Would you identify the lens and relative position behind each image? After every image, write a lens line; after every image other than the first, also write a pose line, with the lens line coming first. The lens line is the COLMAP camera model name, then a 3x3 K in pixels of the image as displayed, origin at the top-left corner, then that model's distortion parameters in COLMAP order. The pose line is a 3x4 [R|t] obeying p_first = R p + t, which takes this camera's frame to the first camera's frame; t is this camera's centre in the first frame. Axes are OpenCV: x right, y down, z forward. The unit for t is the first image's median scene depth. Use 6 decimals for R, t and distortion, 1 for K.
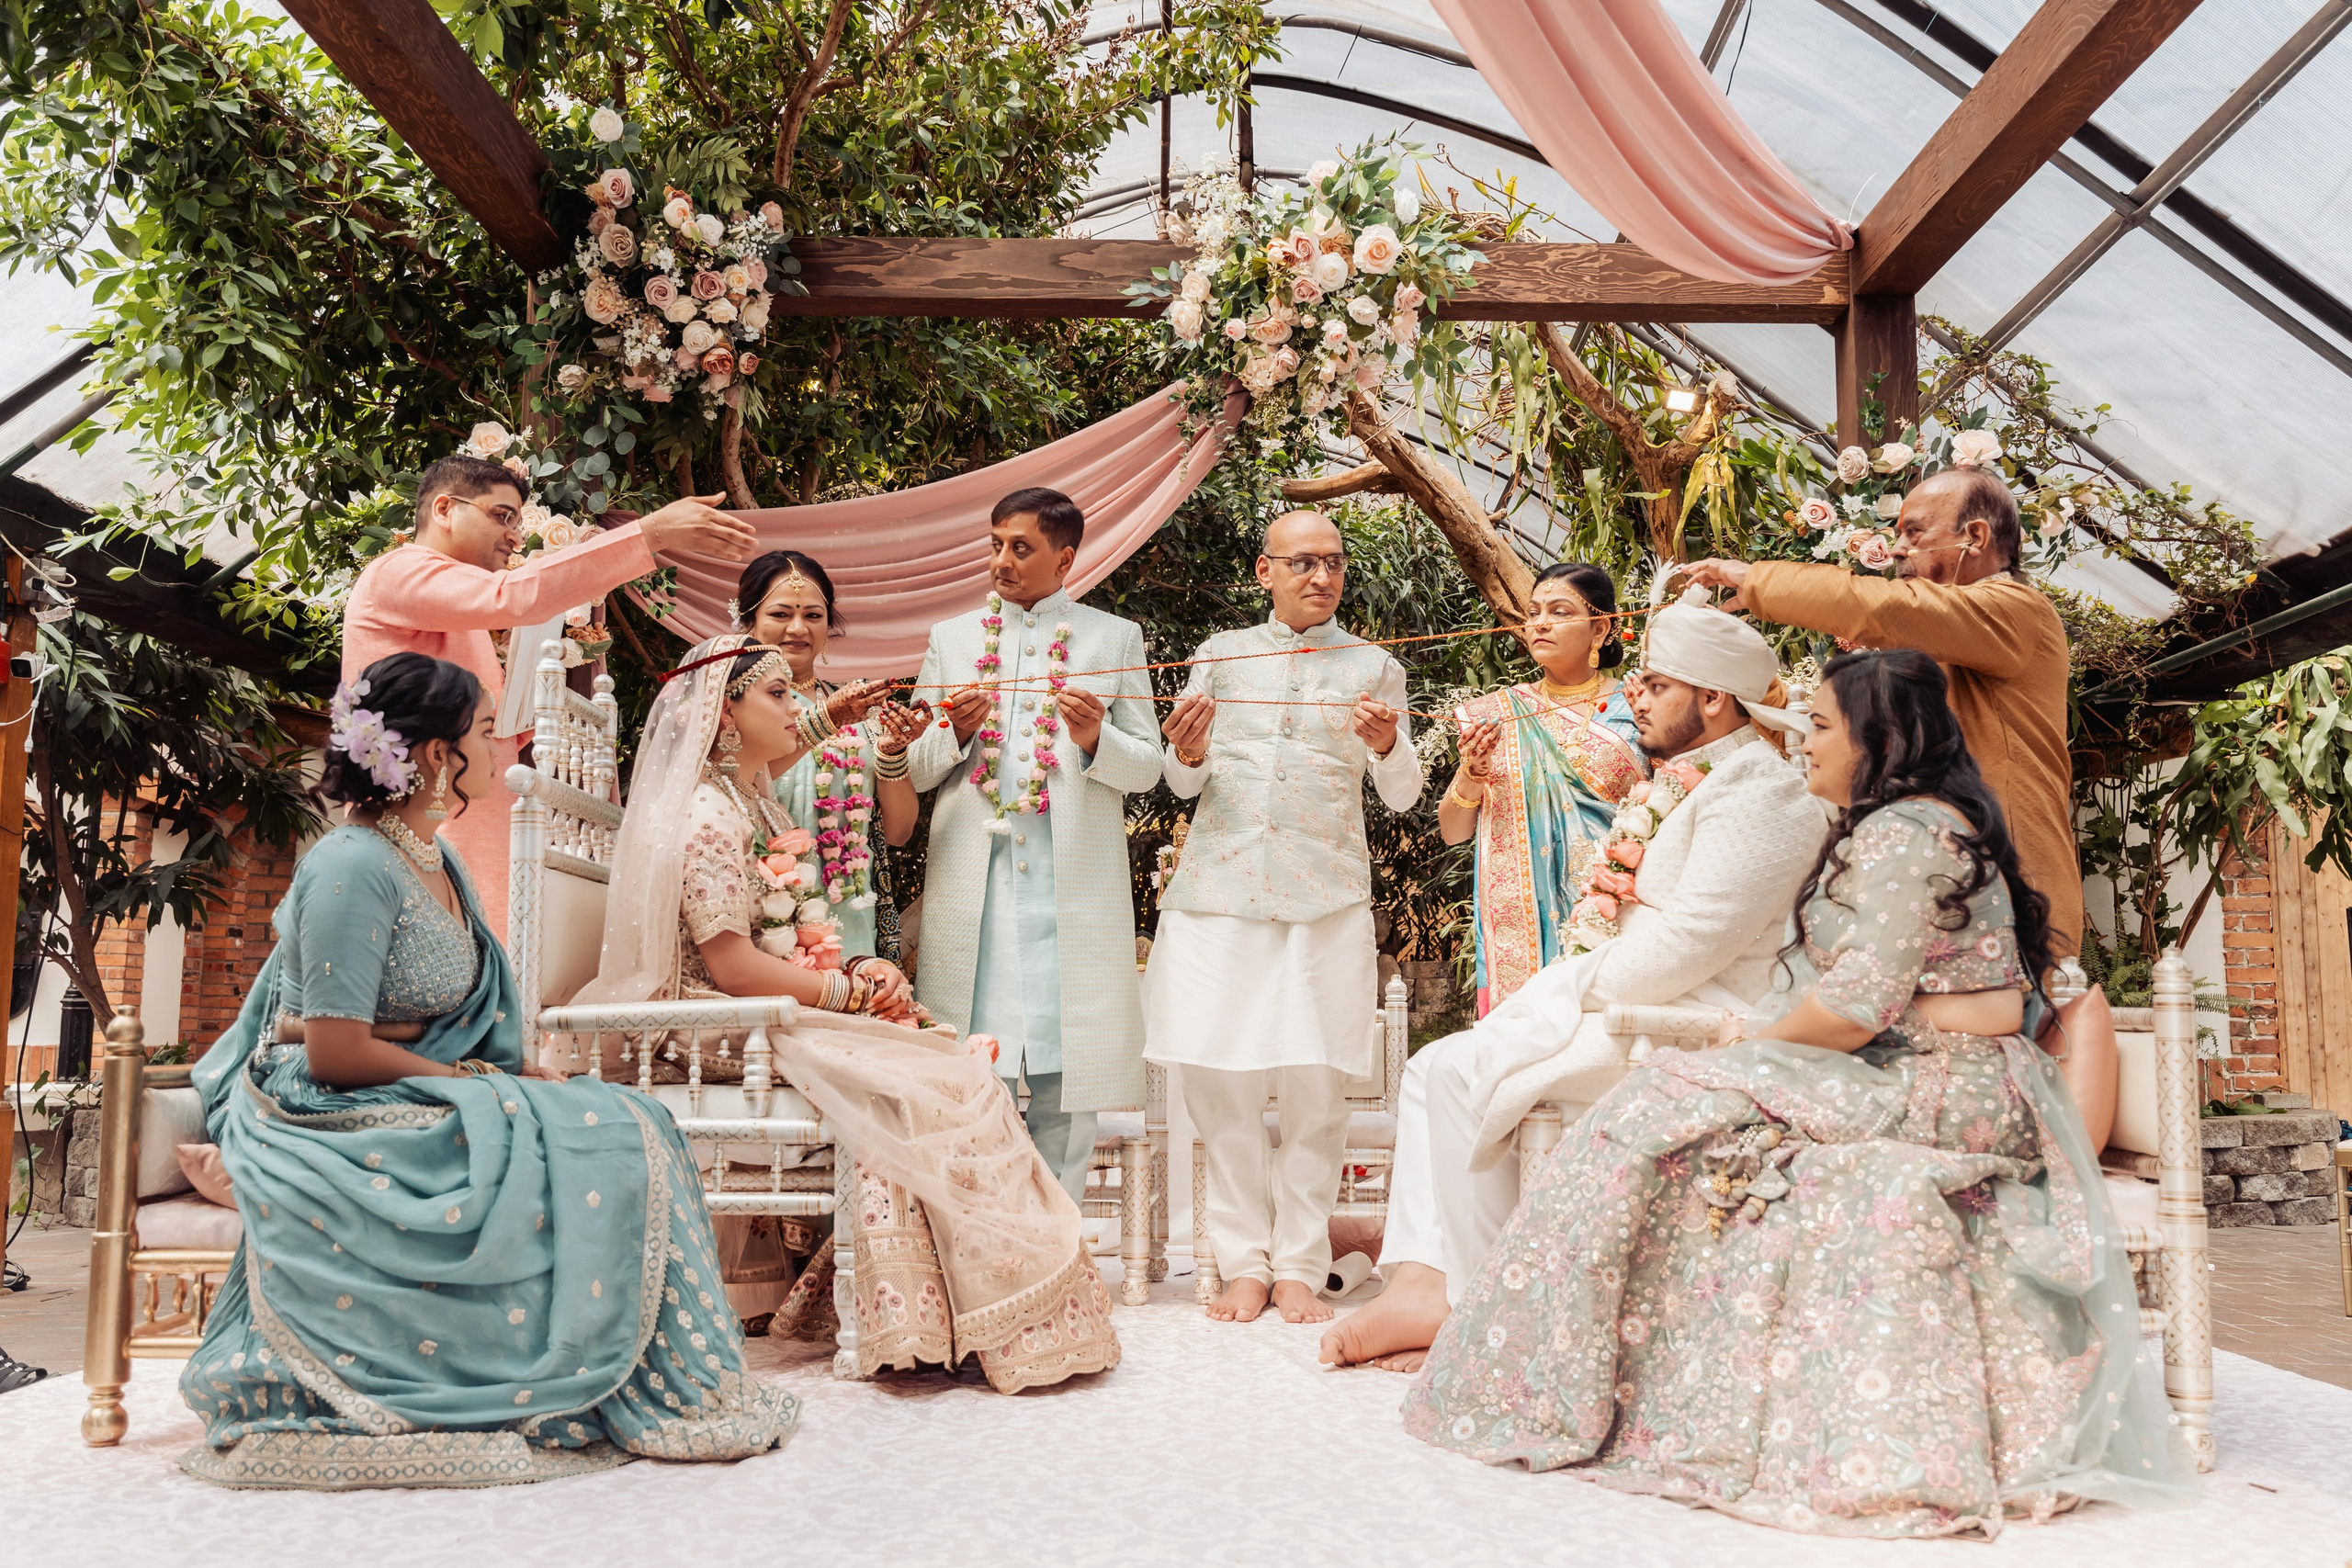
lens RADIAL K [[1987.3, 0, 1211.3], [0, 1987.3, 785.2], [0, 0, 1]] dist [-0.009163, -0.001917]
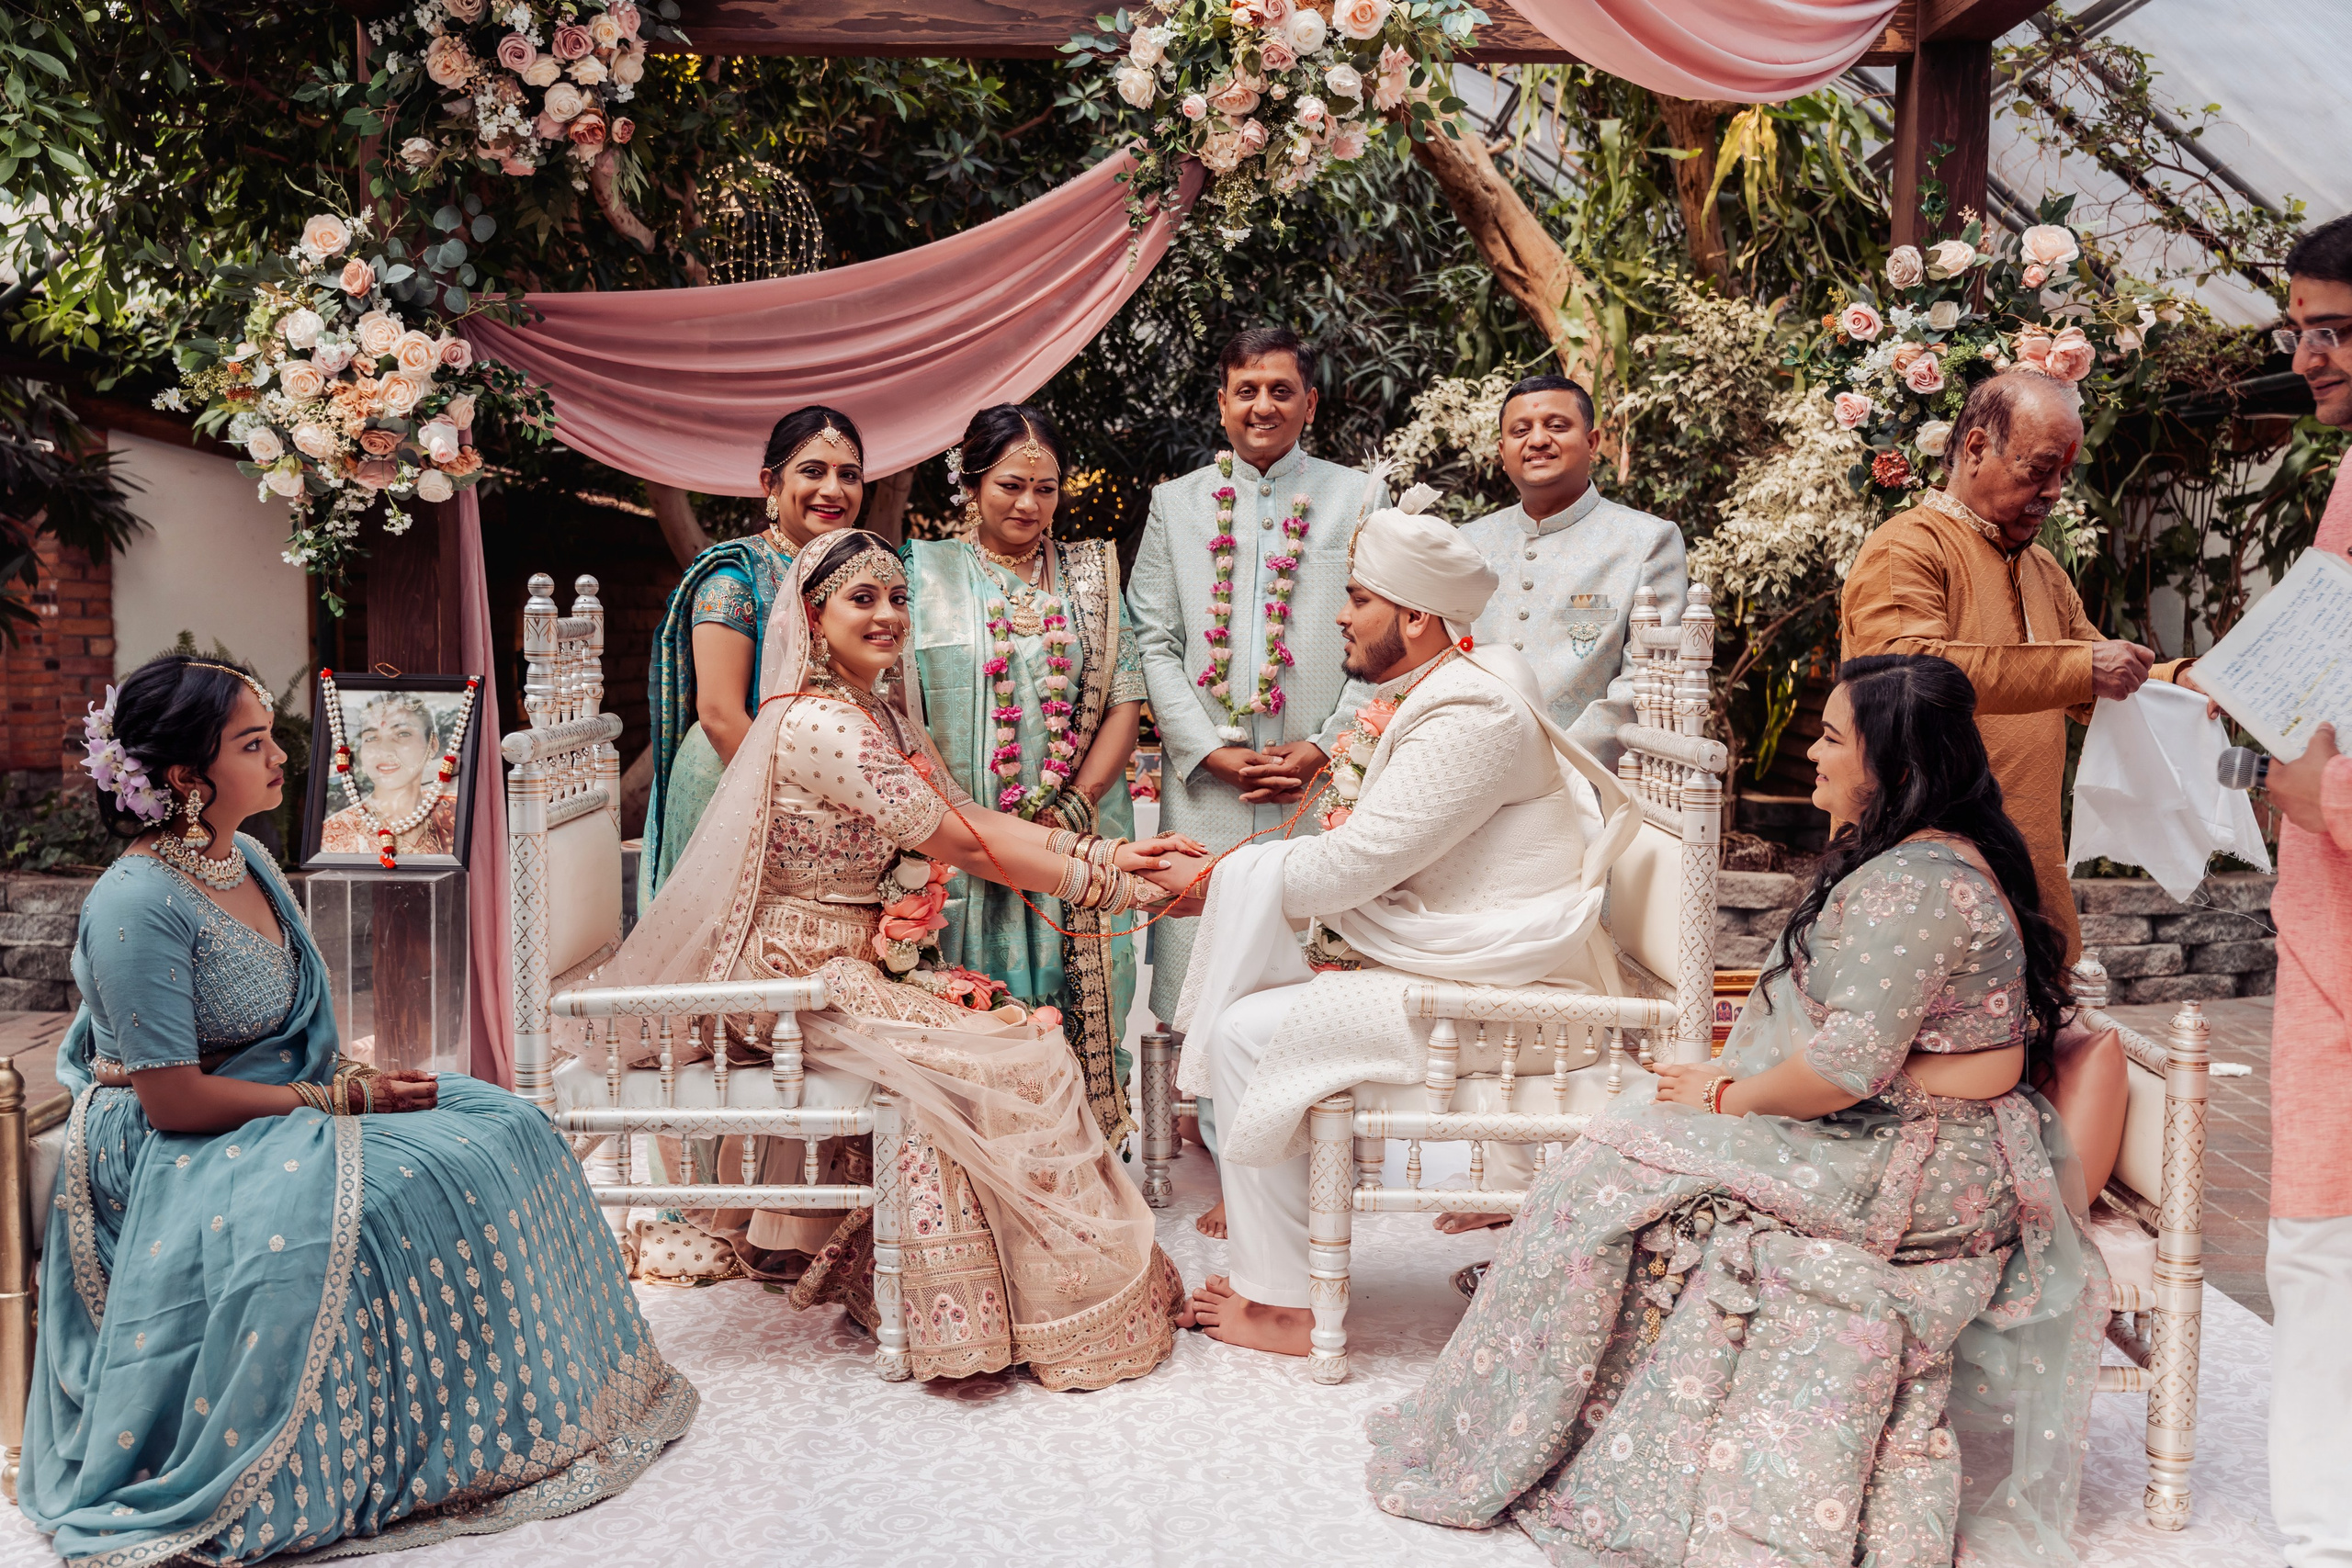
lens RADIAL K [[2291.0, 0, 1176.0], [0, 2291.0, 784.0], [0, 0, 1]] dist [-0.004385, 0.011424]
pose [[0.999972, 0.000361, 0.007502, -0.002695], [-0.001799, 0.981276, 0.192597, -0.129105], [-0.007292, -0.192605, 0.981249, -0.022665]]
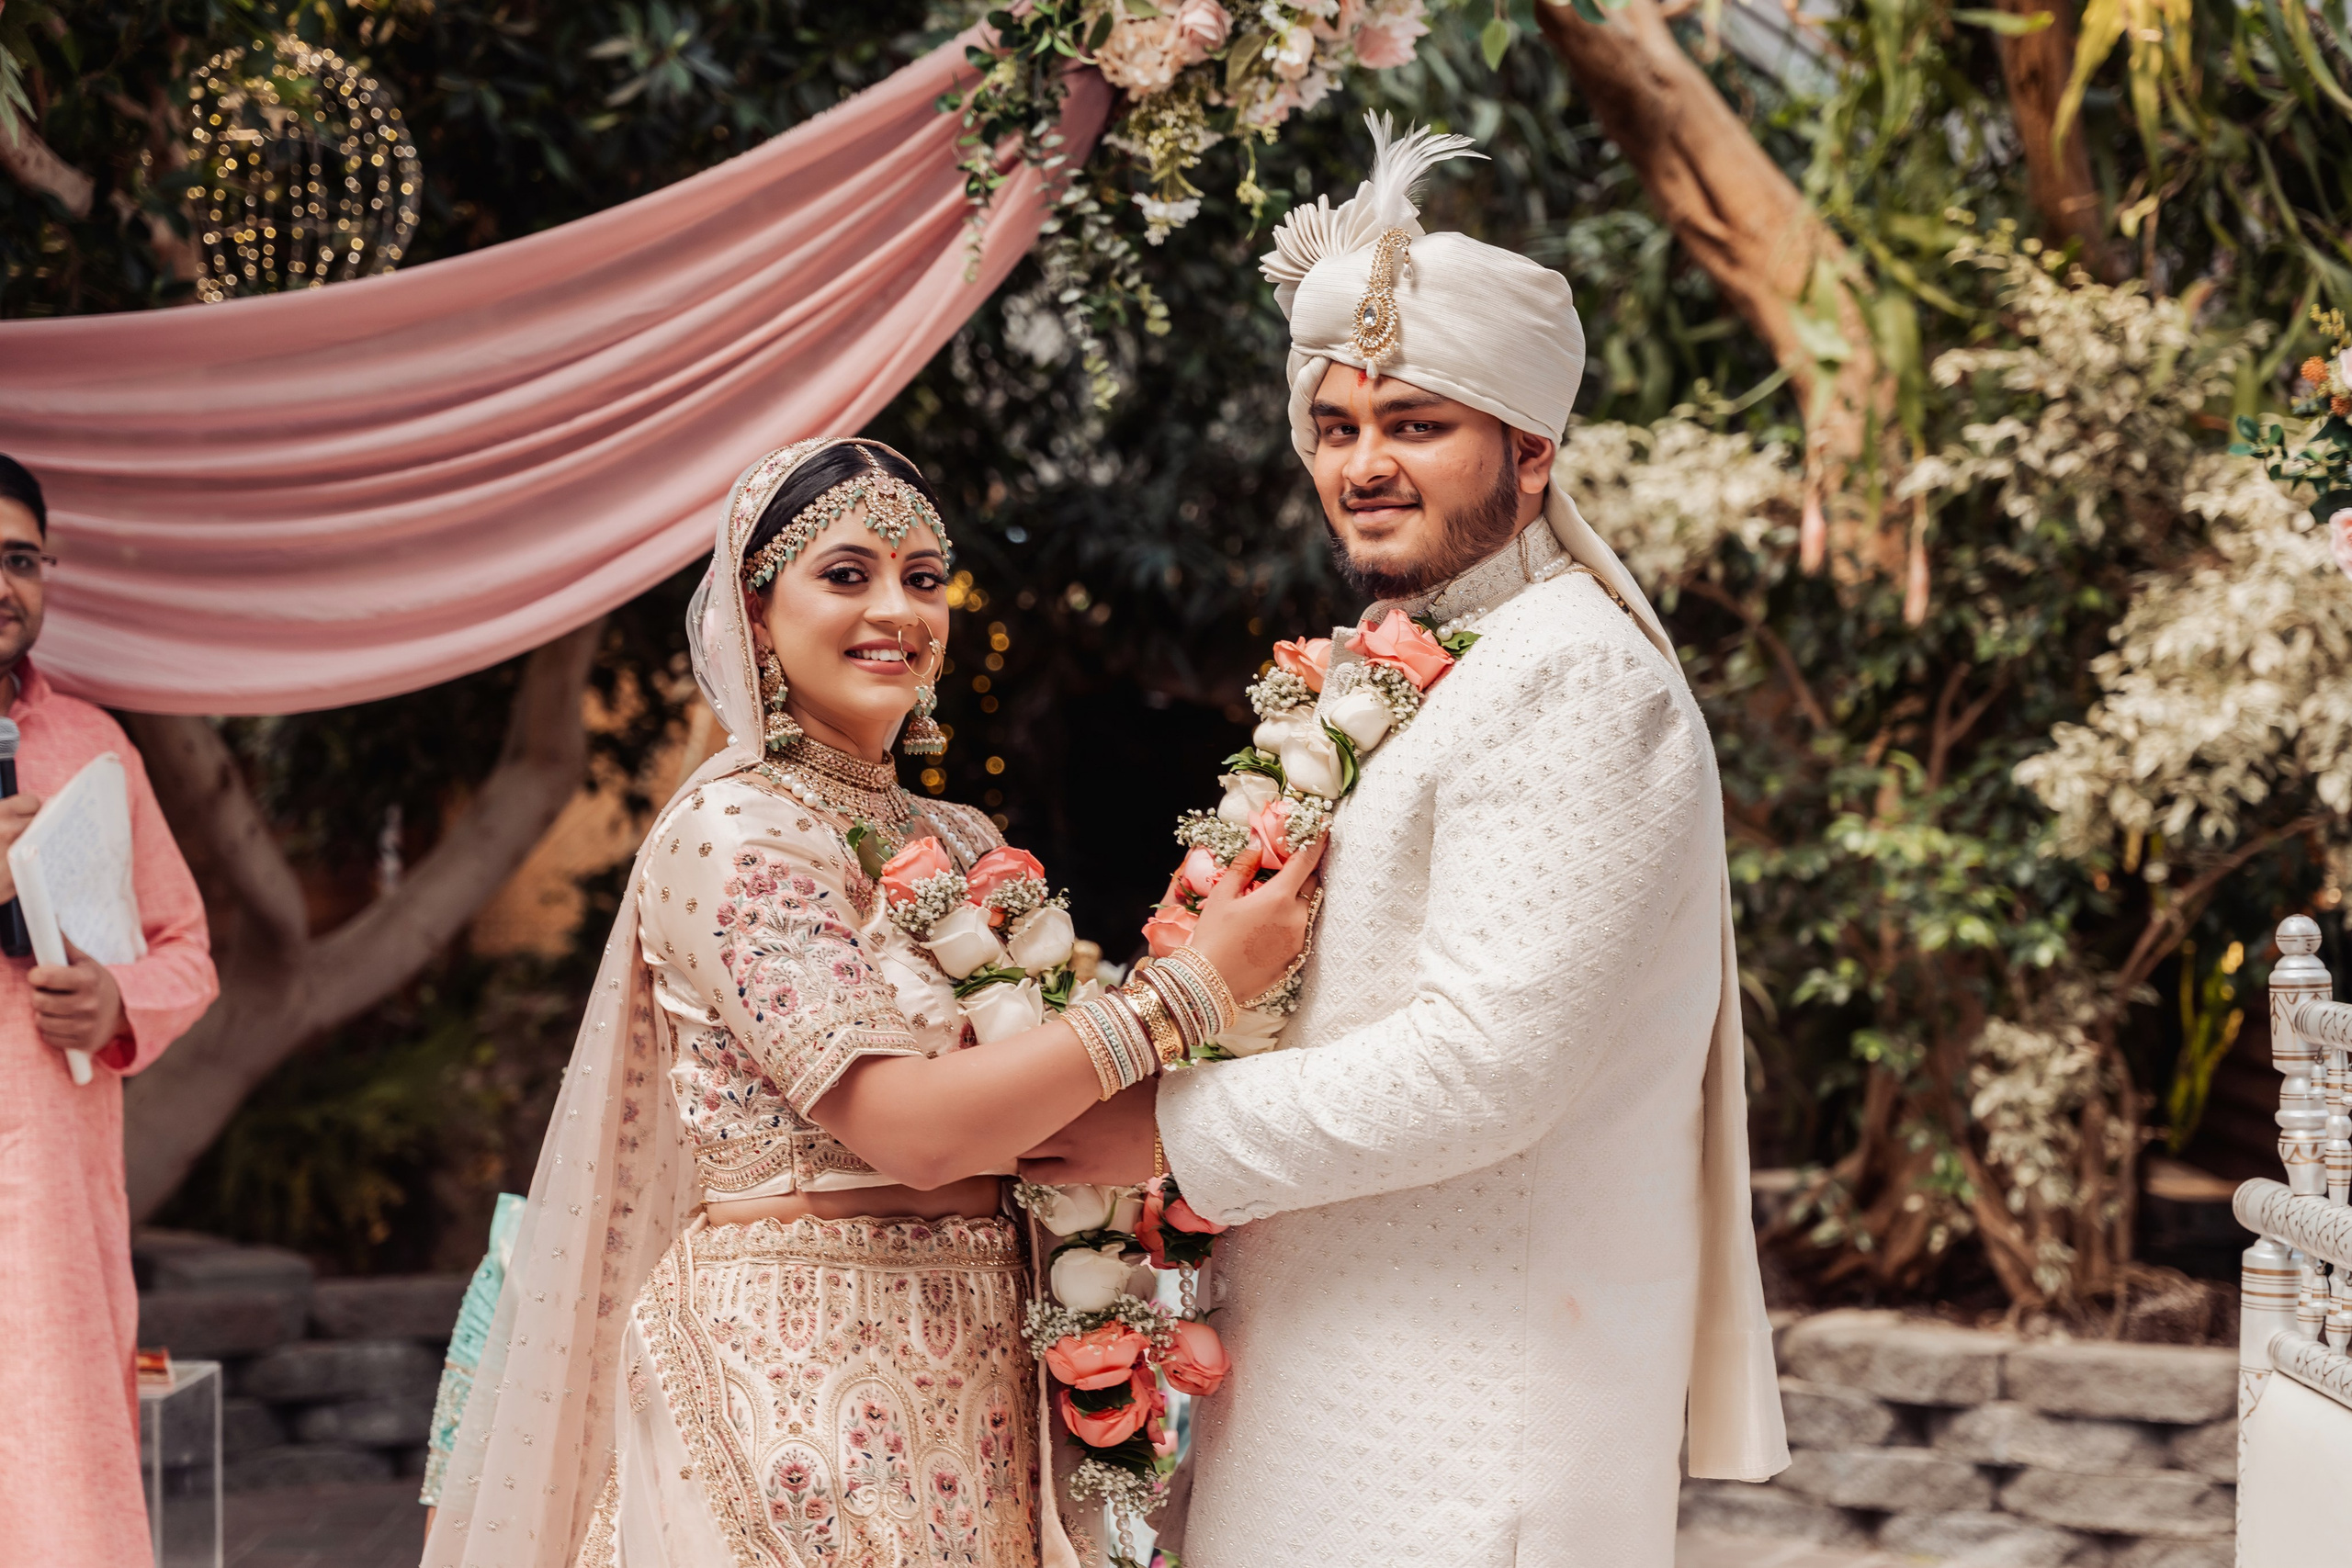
lens RADIAL K [[4080.9, 0, 1215.4], [0, 4080.9, 774.4], [0, 0, 1]] dist [0.054484, -0.207495]
pose [[0.999539, -0.004190, 0.030069, 0.012668], [0.000702, 0.993355, 0.115088, -0.151655], [-0.030352, -0.115014, 0.992900, 0.072086]]
